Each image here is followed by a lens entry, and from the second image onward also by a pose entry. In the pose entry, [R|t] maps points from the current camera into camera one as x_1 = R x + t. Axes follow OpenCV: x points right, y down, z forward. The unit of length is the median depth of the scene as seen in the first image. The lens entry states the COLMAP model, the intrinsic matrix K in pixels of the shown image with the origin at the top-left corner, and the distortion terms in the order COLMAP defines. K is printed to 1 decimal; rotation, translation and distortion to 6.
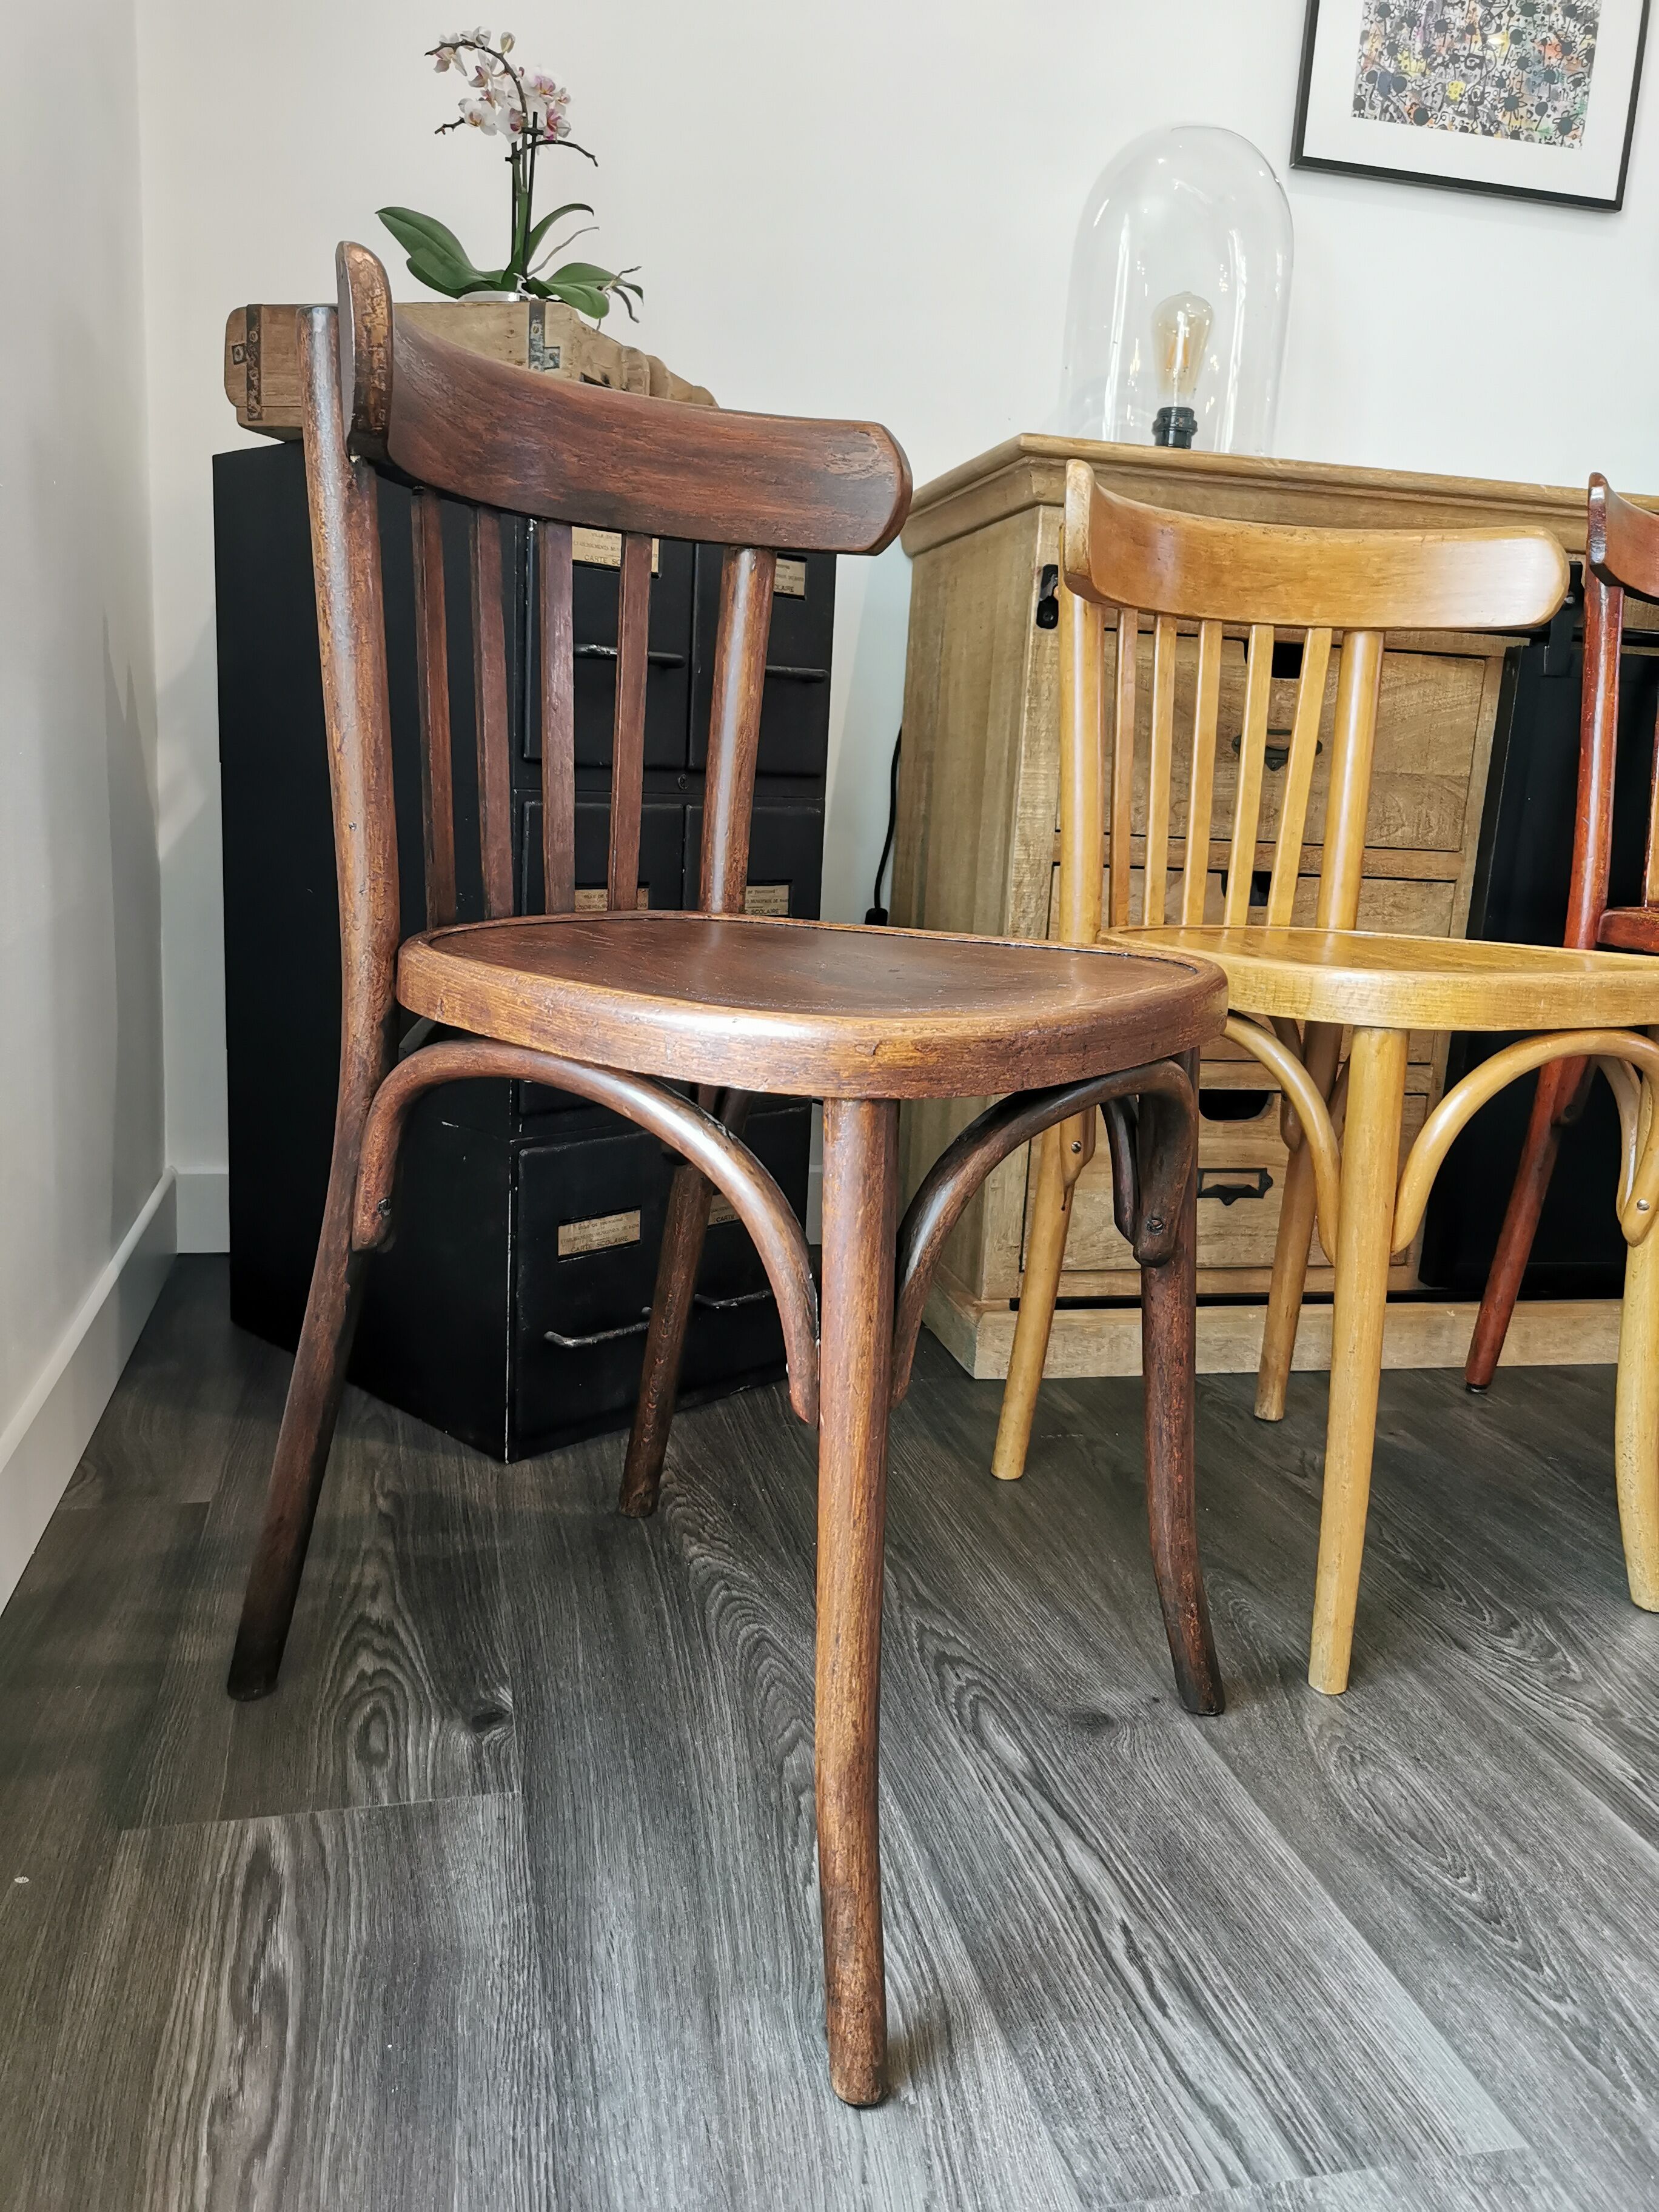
lens RADIAL K [[1705.4, 0, 829.0], [0, 1705.4, 1108.9], [0, 0, 1]] dist [0.048601, -0.039479]
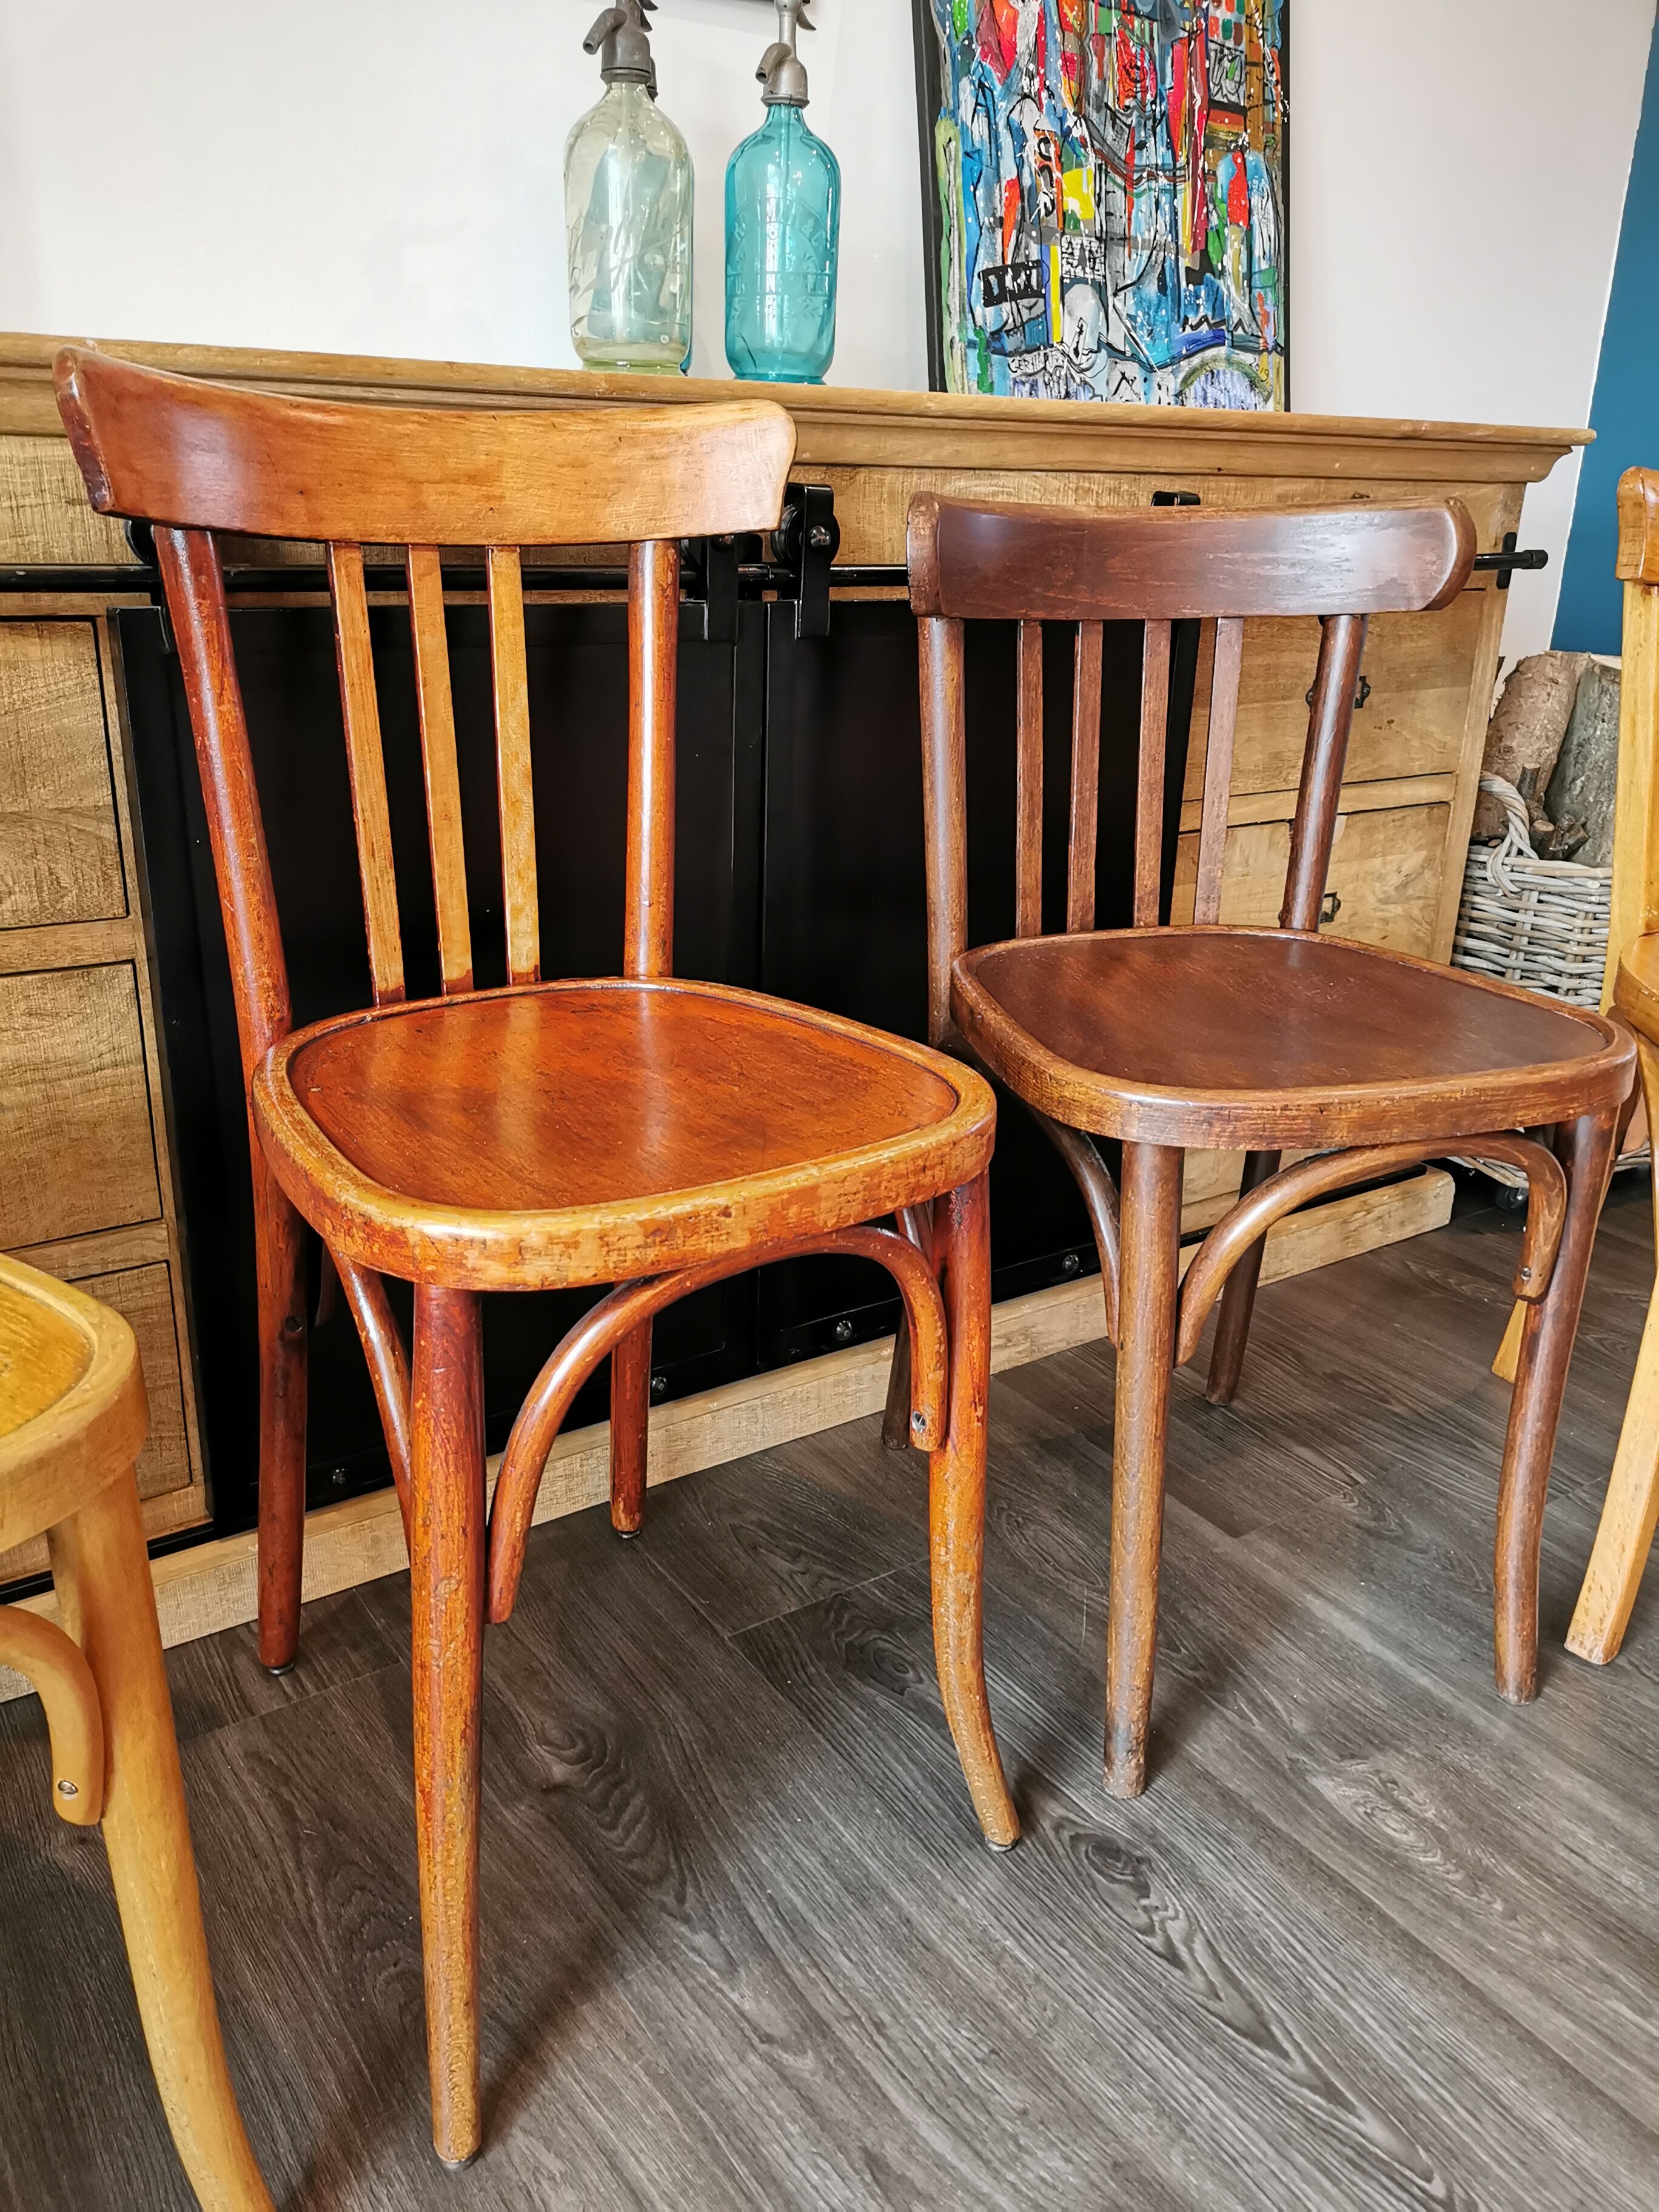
lens RADIAL K [[1699.2, 0, 820.9], [0, 1699.2, 1106.0], [0, 0, 1]] dist [0.056989, -0.060491]
pose [[0.935244, -0.150079, 0.320617, 0.601960], [0.093412, 0.978211, 0.185412, -0.267849], [-0.341457, -0.143456, 0.928885, 0.449115]]
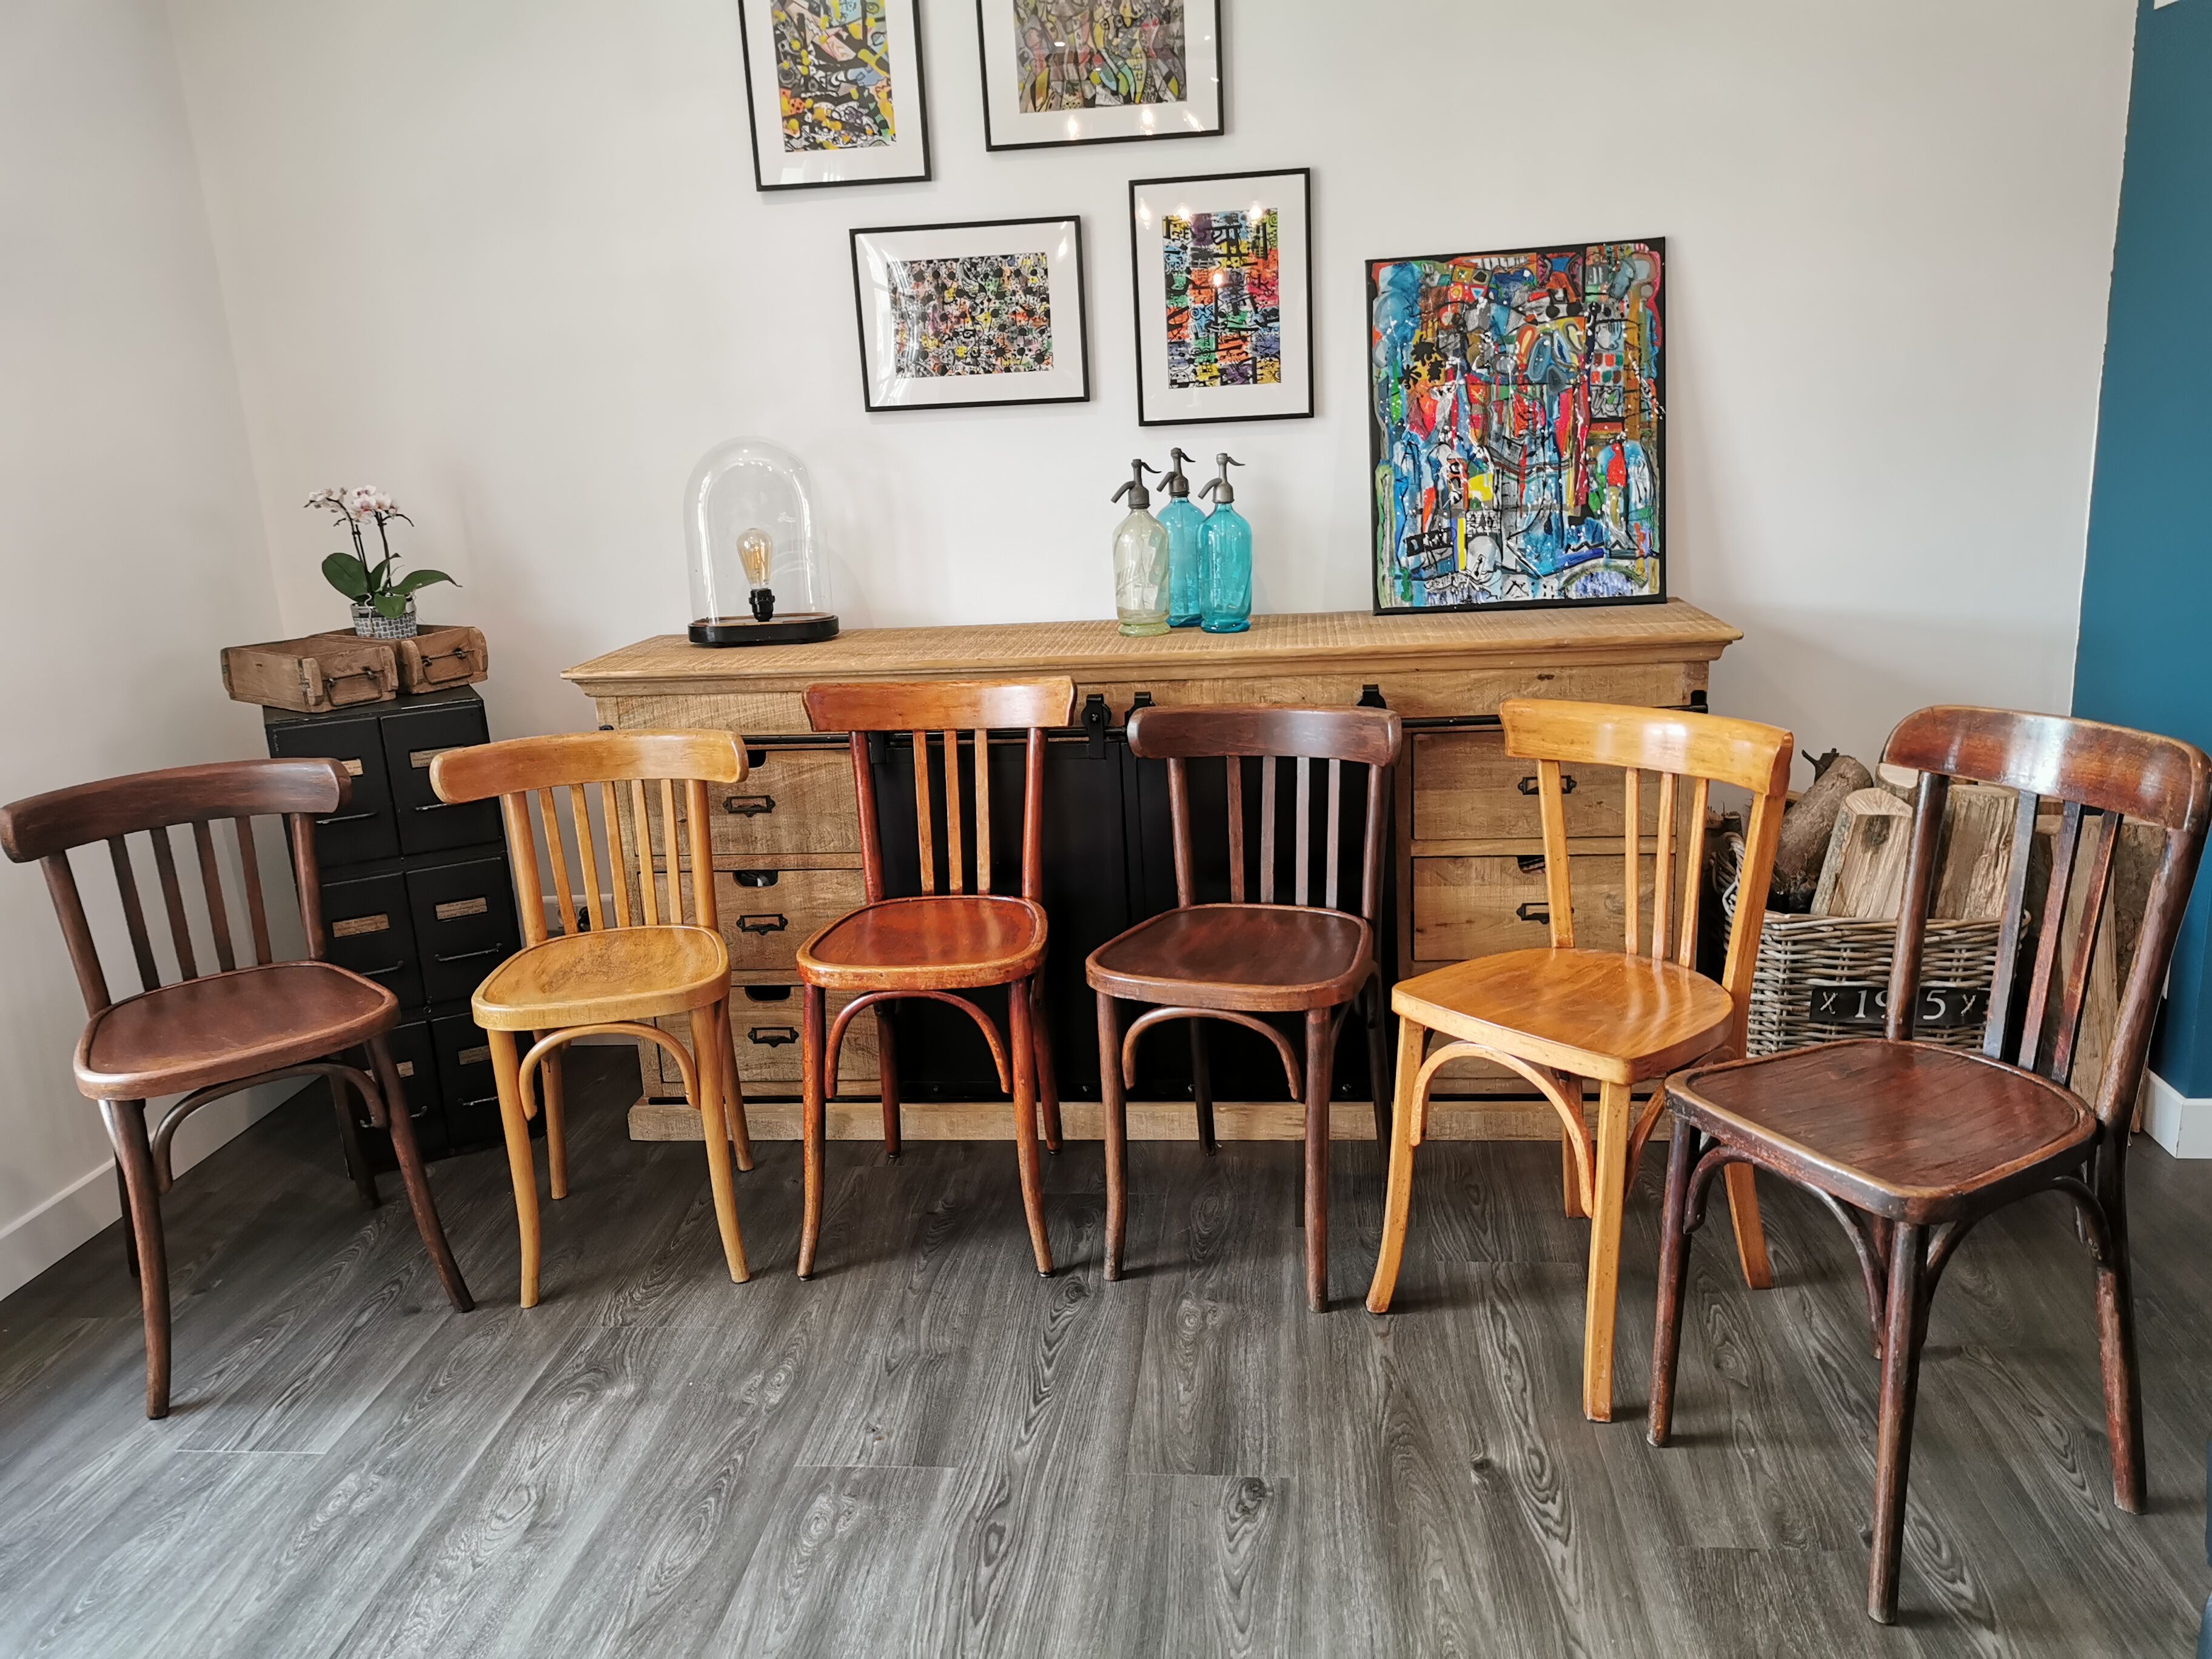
lens RADIAL K [[1690.4, 0, 1103.4], [0, 1690.4, 834.5], [0, 0, 1]] dist [0.064130, -0.062758]
pose [[0.937837, -0.015760, -0.346718, 1.820768], [0.035248, 0.998128, 0.049972, -0.376408], [0.345282, -0.059087, 0.936637, -0.828309]]
